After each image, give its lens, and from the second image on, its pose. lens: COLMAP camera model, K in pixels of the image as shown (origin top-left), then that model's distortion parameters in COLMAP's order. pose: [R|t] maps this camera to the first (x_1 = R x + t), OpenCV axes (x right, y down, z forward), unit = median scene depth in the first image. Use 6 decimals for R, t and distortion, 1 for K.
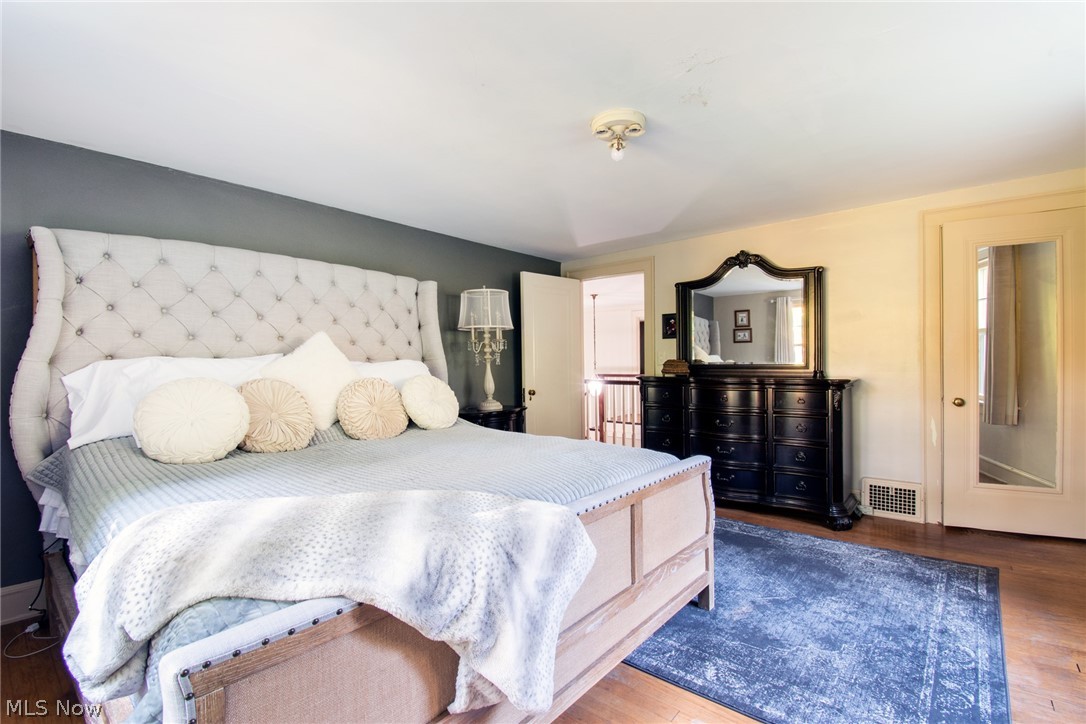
lens RADIAL K [[477.1, 0, 543.0], [0, 477.1, 362.0], [0, 0, 1]] dist [0.015746, -0.013029]
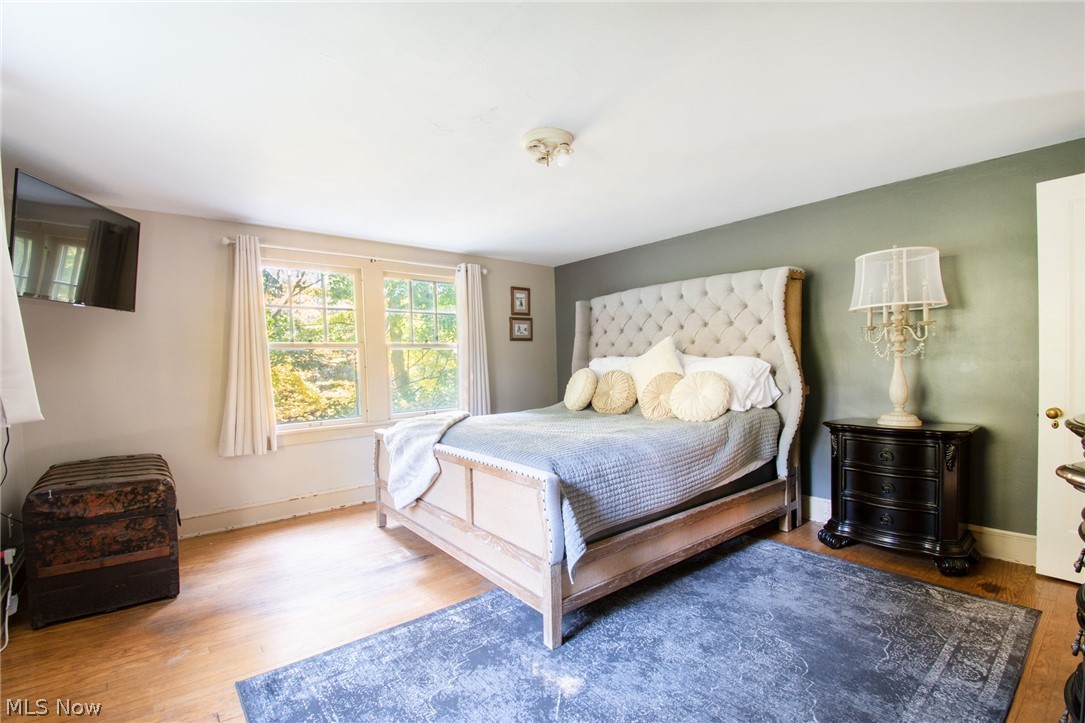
lens RADIAL K [[476.6, 0, 542.5], [0, 476.6, 361.5], [0, 0, 1]] dist [0.015746, -0.013029]
pose [[-0.169203, 0.006958, -0.985557, 1.461743], [0.012558, 0.999909, 0.004903, -0.003063], [0.985501, -0.011547, -0.169275, 1.390881]]
